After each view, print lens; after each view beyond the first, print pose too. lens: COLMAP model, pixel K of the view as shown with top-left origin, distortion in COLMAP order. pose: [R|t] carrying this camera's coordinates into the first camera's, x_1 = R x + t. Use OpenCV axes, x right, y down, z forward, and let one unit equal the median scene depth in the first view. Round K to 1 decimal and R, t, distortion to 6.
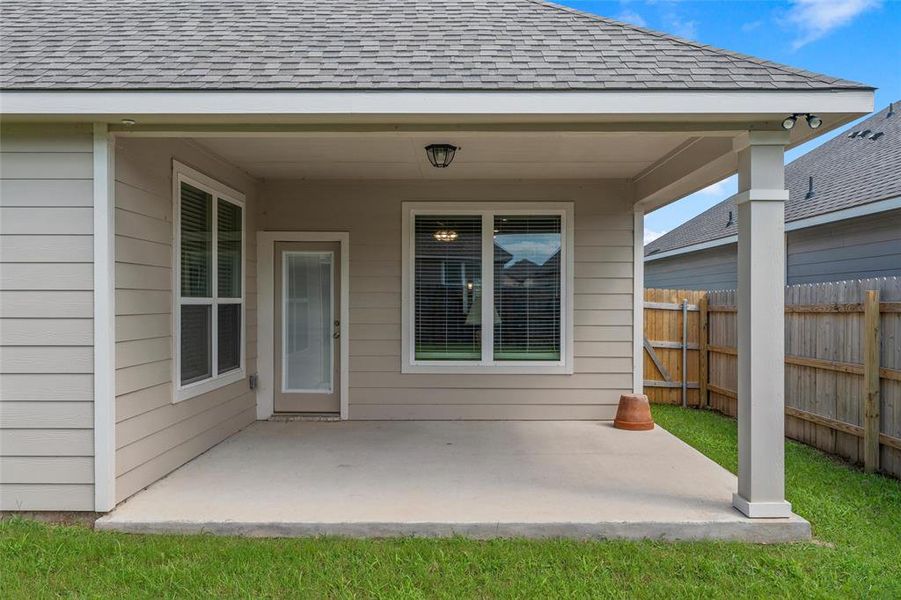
lens RADIAL K [[706.6, 0, 449.3], [0, 706.6, 307.7], [0, 0, 1]] dist [0.002223, -0.002983]
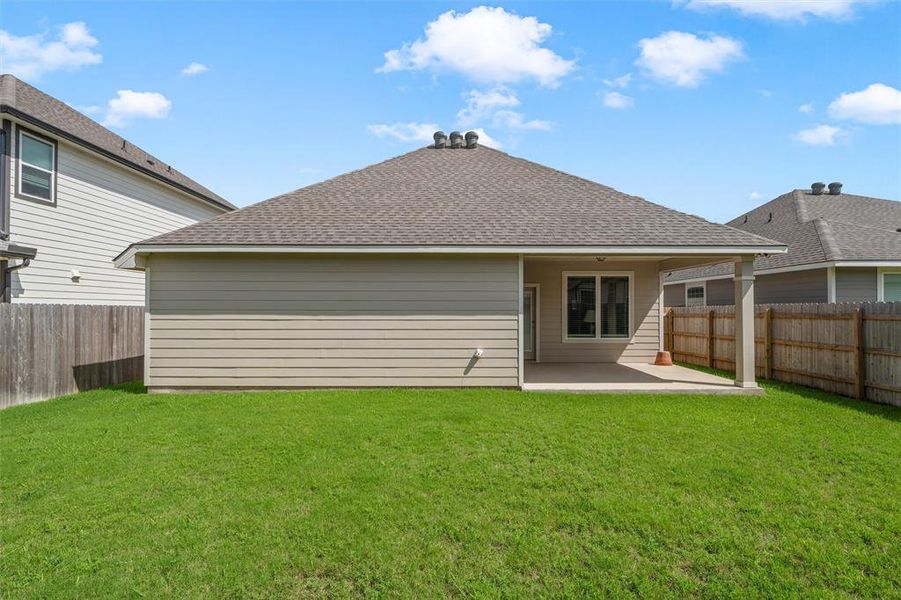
lens RADIAL K [[452.5, 0, 426.1], [0, 452.5, 300.5], [0, 0, 1]] dist [-0.000851, 0.000941]
pose [[0.999908, 0.000036, 0.013548, -0.548965], [0.000331, 0.999635, -0.027020, -0.008626], [-0.013544, 0.027022, 0.999543, -0.519672]]
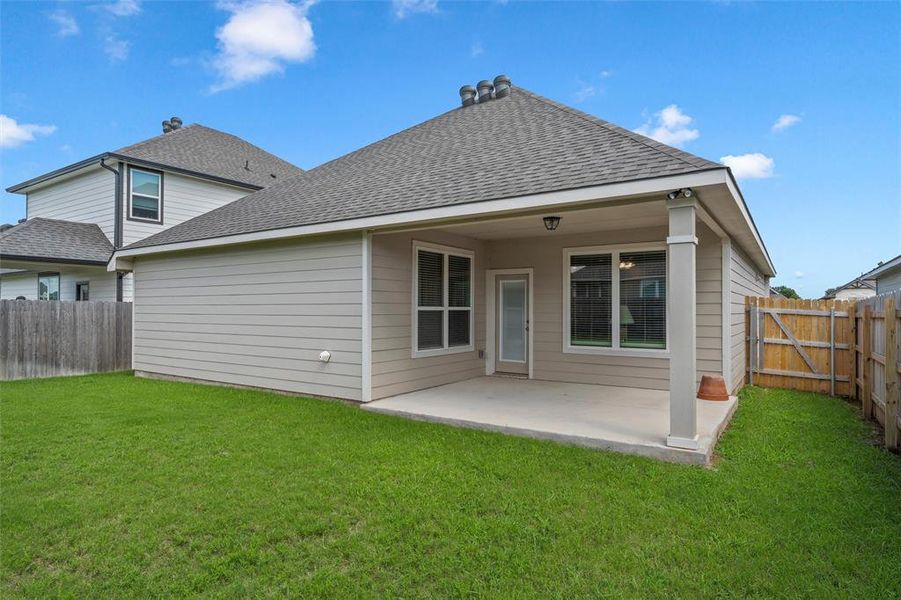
lens RADIAL K [[503.4, 0, 454.7], [0, 503.4, 306.8], [0, 0, 1]] dist [0.002383, 0.001188]
pose [[0.836089, -0.003345, -0.548584, 0.364842], [-0.004758, 0.999900, -0.013347, 0.003040], [0.548574, 0.013770, 0.835989, -0.111120]]
